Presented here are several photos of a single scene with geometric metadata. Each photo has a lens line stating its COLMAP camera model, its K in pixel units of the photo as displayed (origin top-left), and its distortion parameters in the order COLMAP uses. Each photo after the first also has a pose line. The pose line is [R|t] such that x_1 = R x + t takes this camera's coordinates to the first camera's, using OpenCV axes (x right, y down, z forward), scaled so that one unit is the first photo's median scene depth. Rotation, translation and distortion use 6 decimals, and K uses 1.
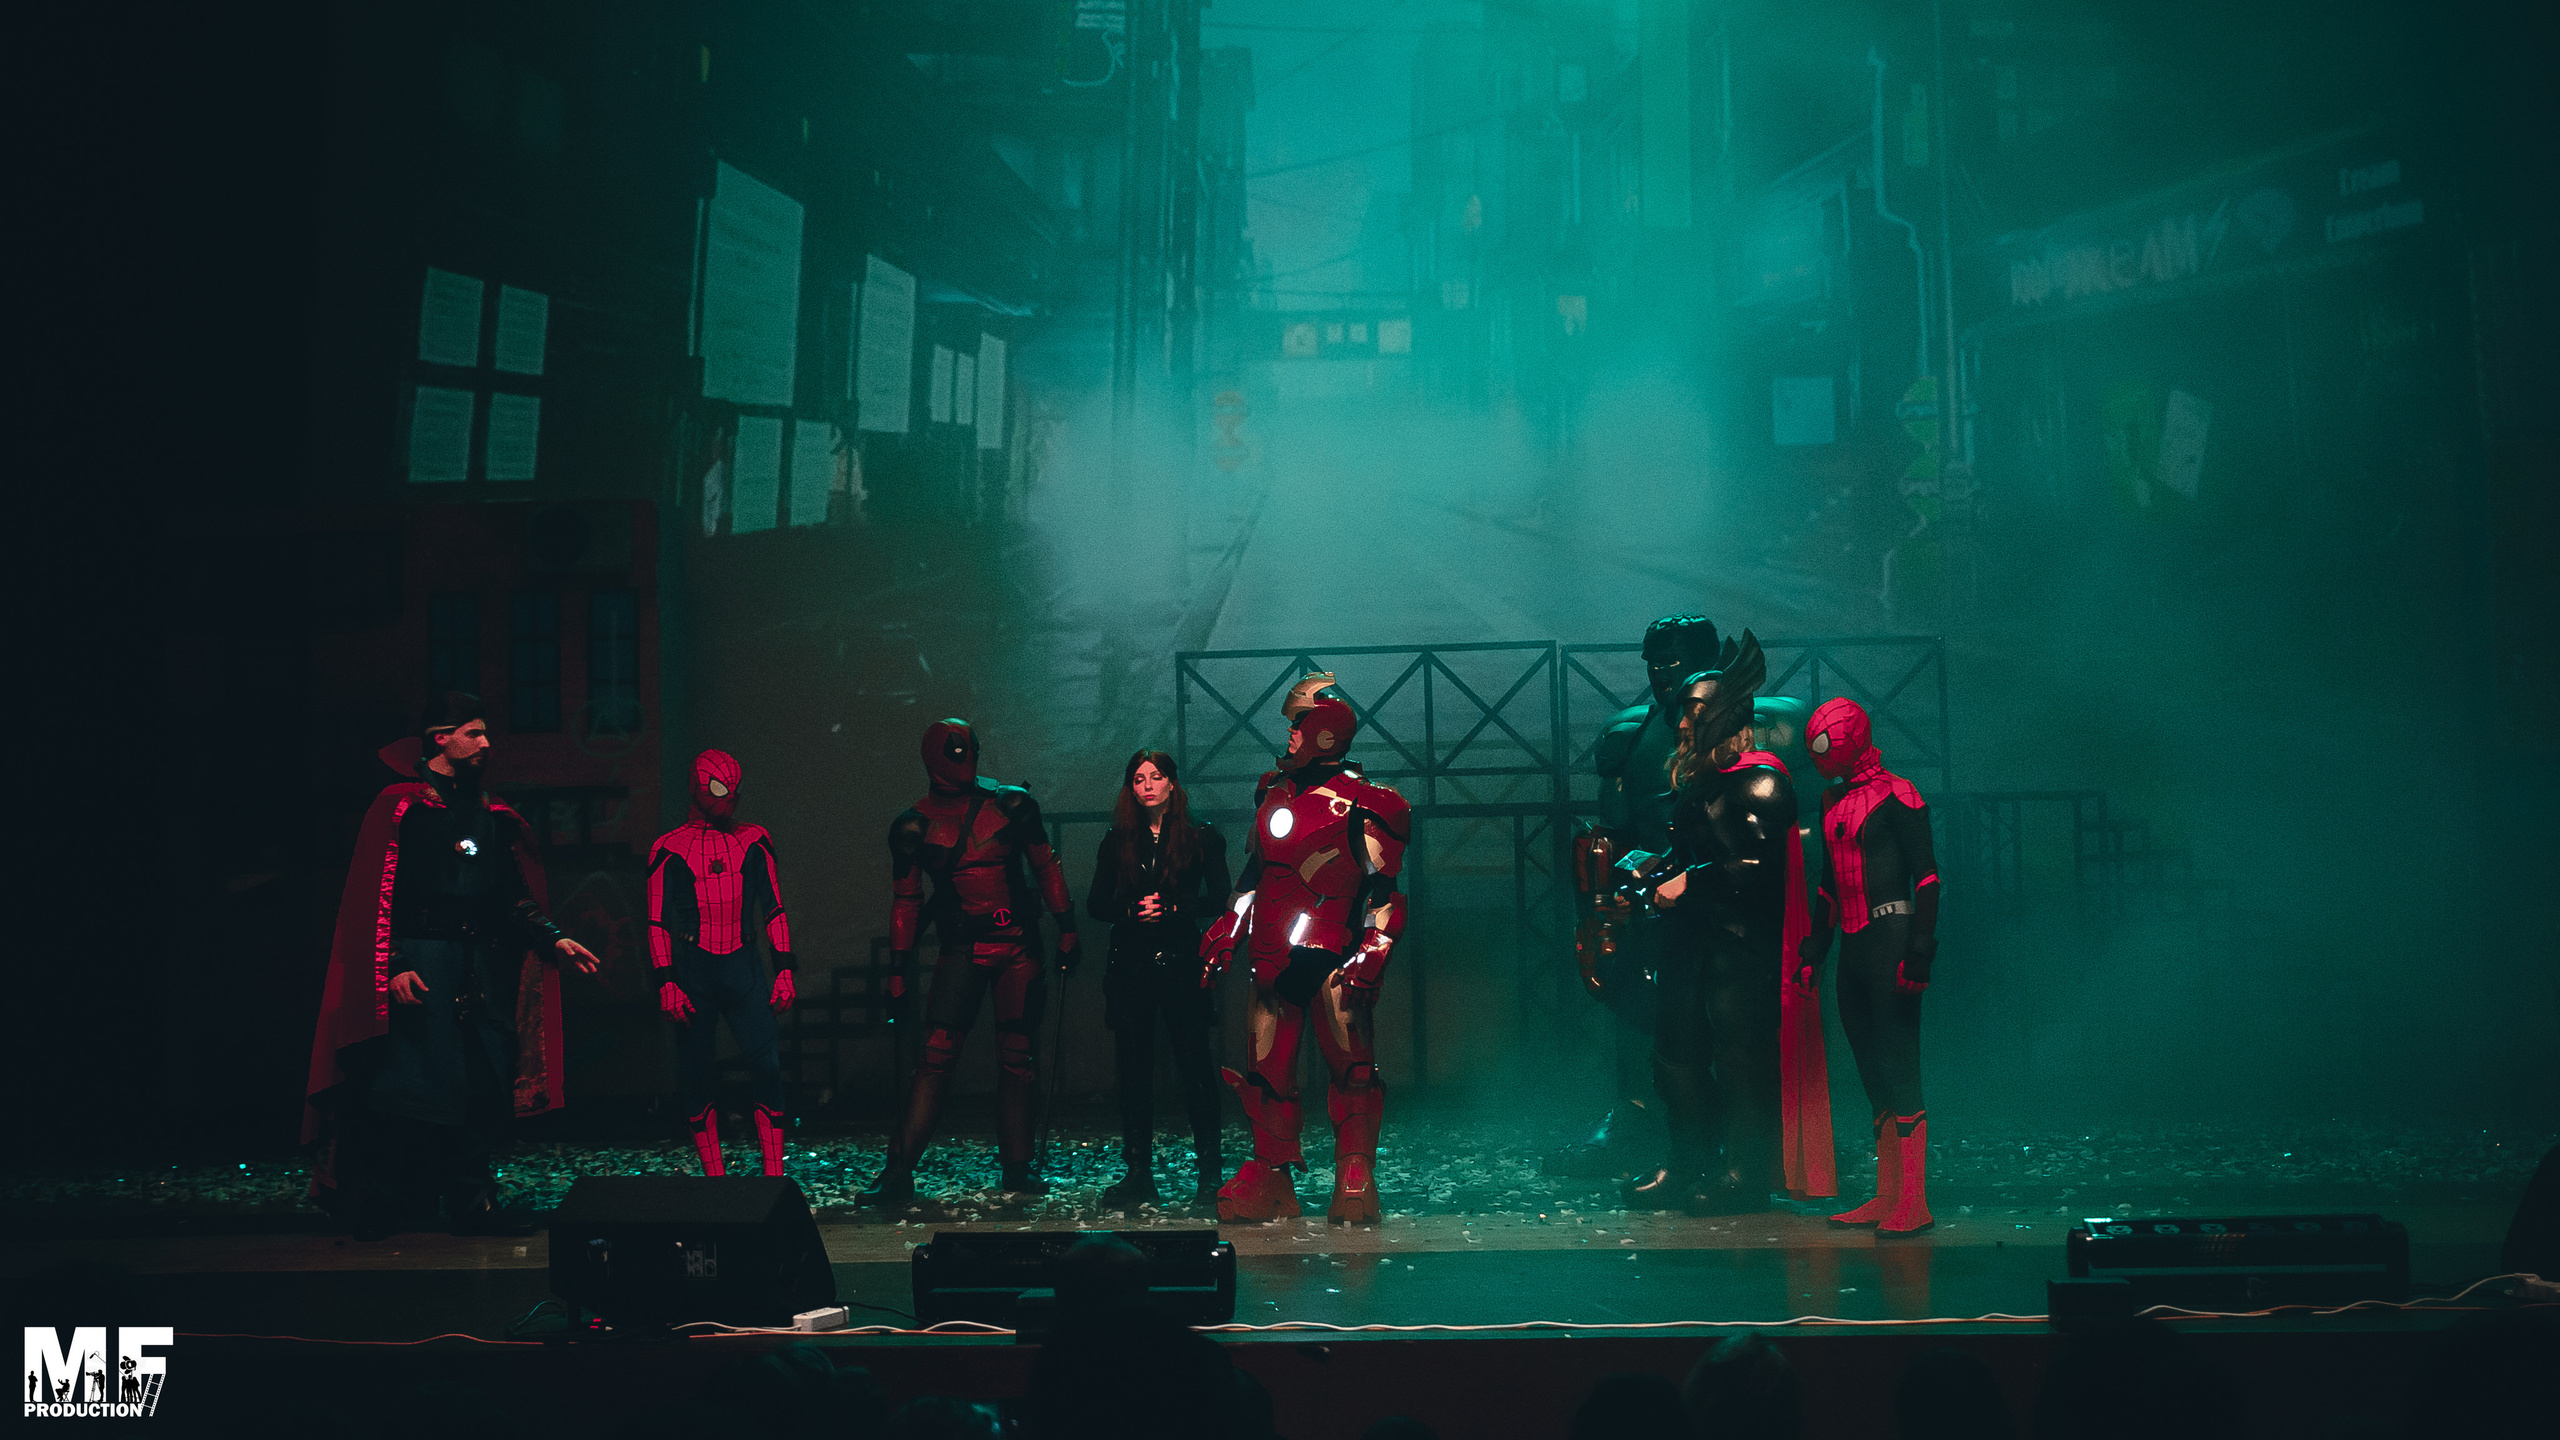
lens RADIAL K [[3719.9, 0, 1284.3], [0, 3719.9, 833.8], [0, 0, 1]] dist [0.090462, 0.003559]
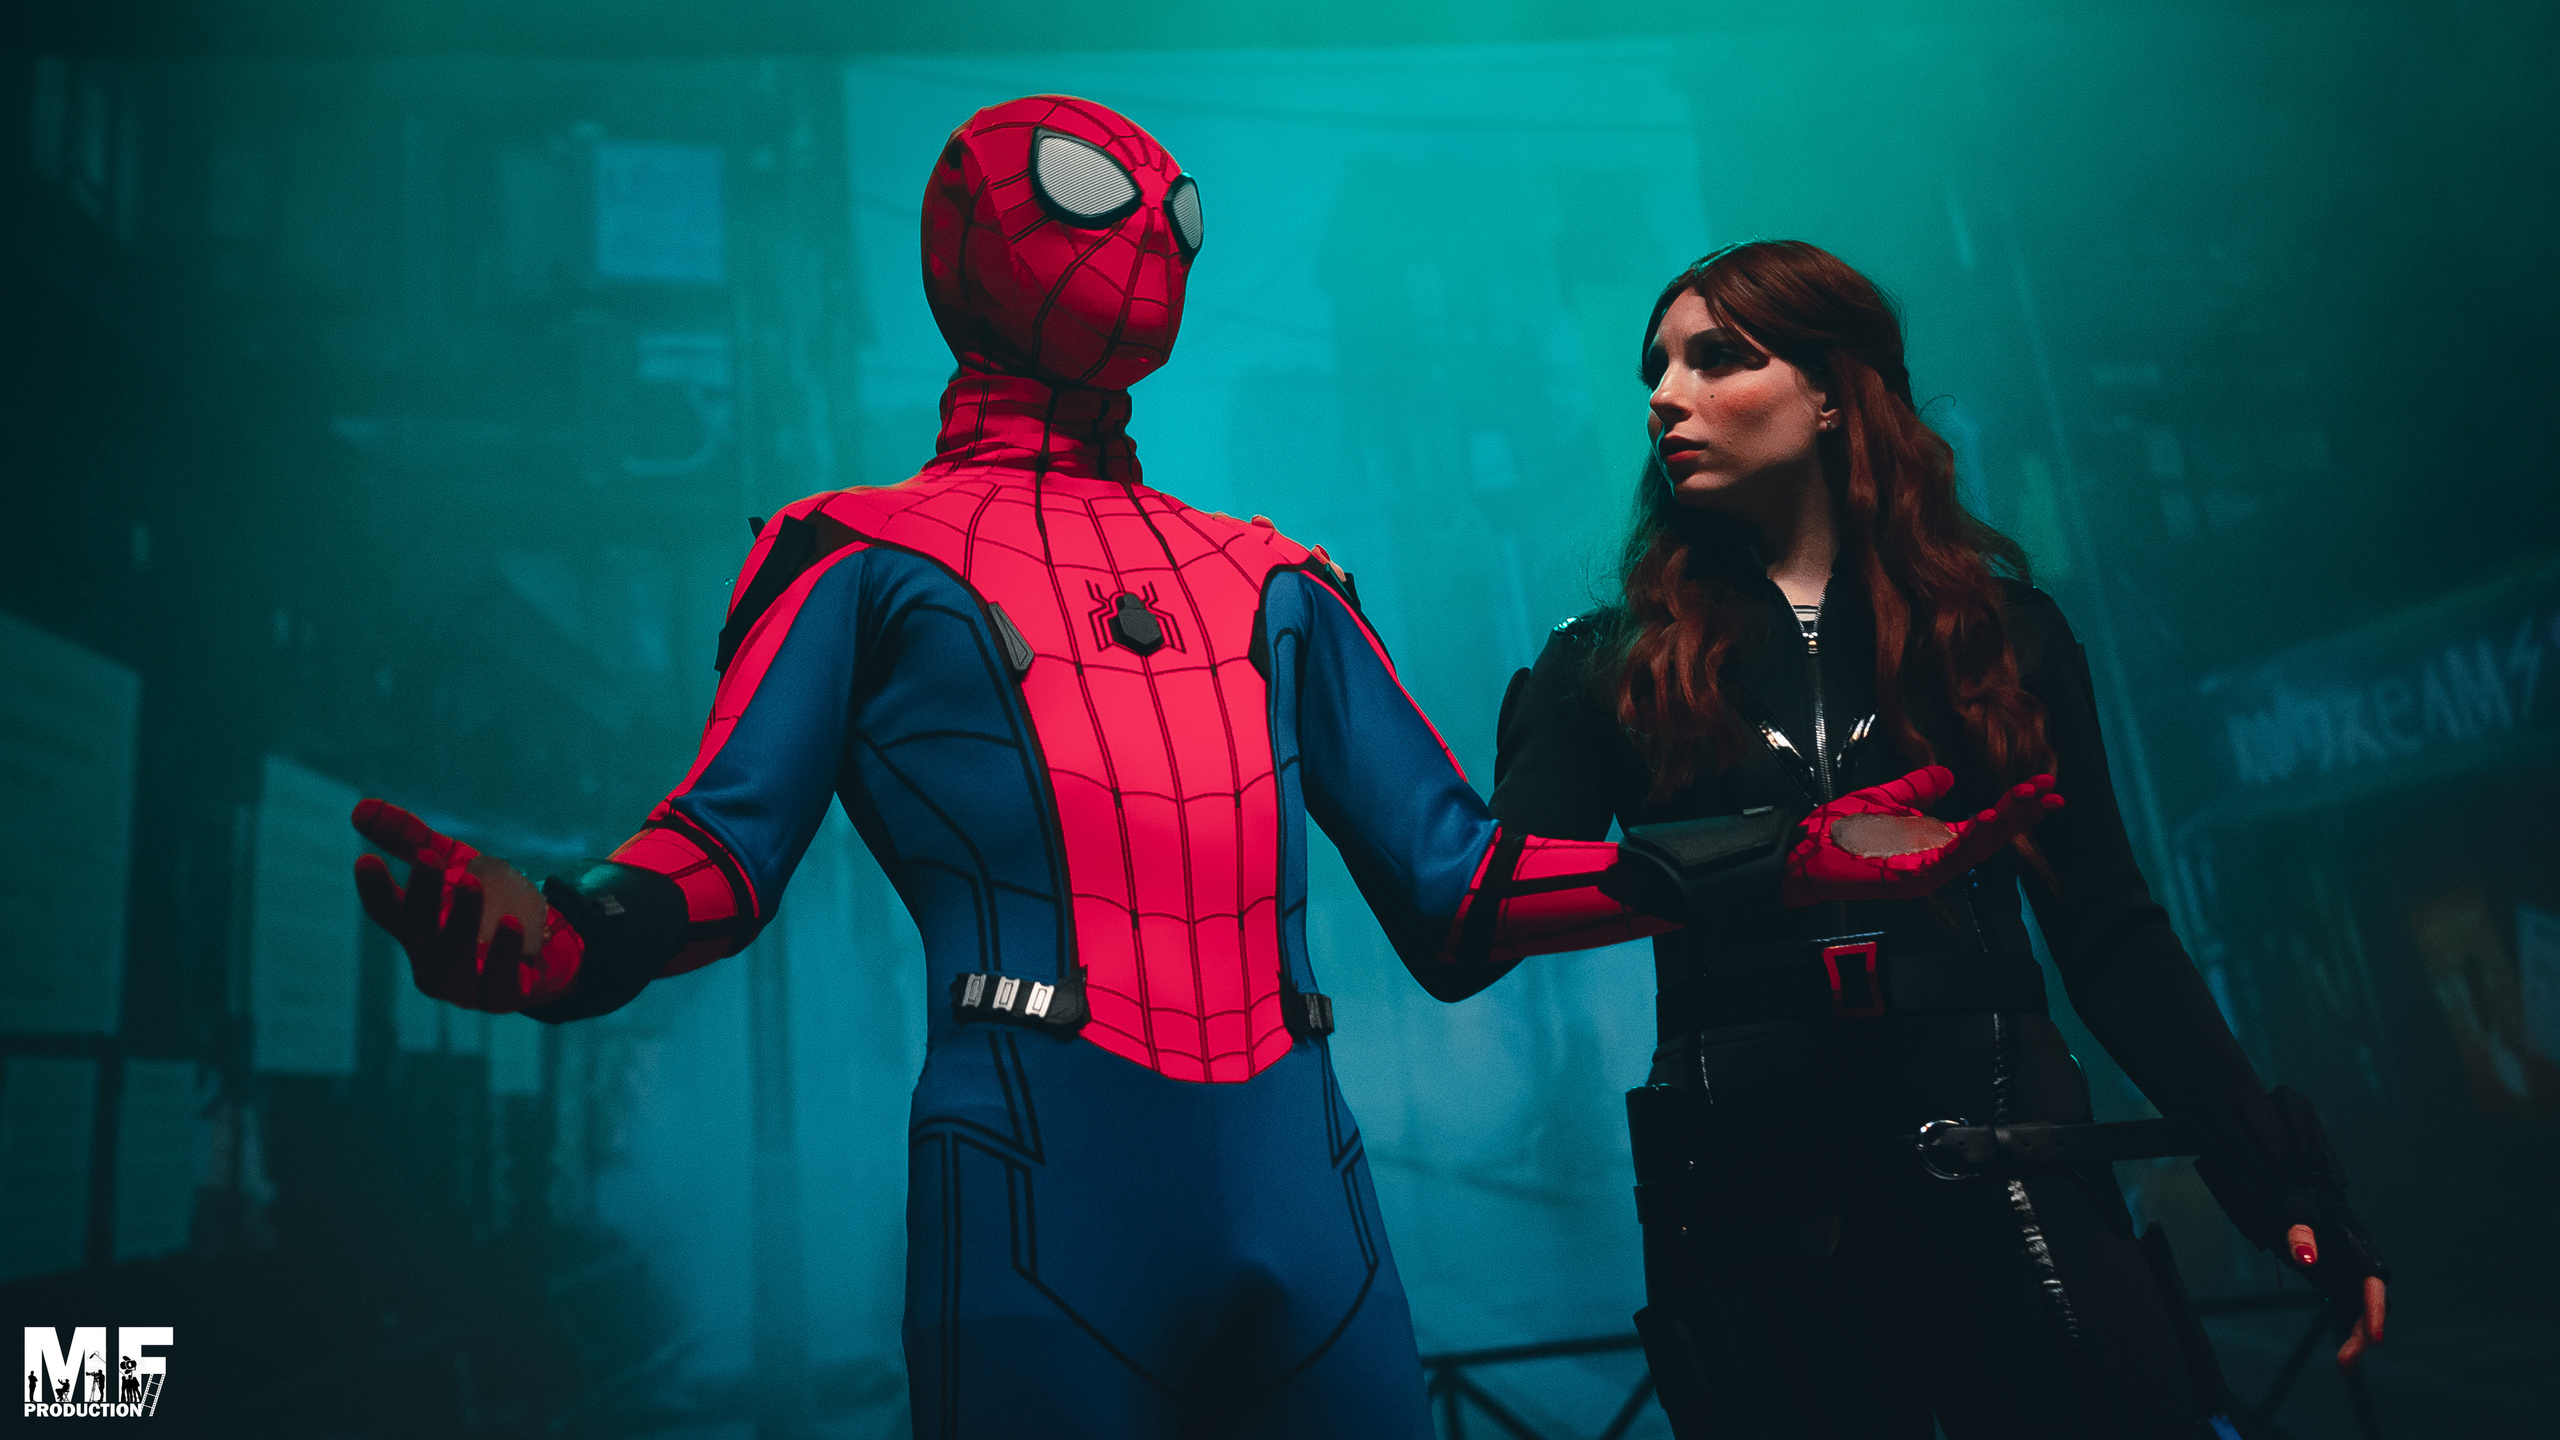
lens RADIAL K [[3719.9, 0, 1284.3], [0, 3719.9, 833.8], [0, 0, 1]] dist [0.090462, 0.003559]
pose [[0.964942, -0.021712, 0.261565, -0.111667], [0.109468, 0.939049, -0.325889, 0.045514], [-0.238547, 0.343097, 0.908504, 0.484133]]
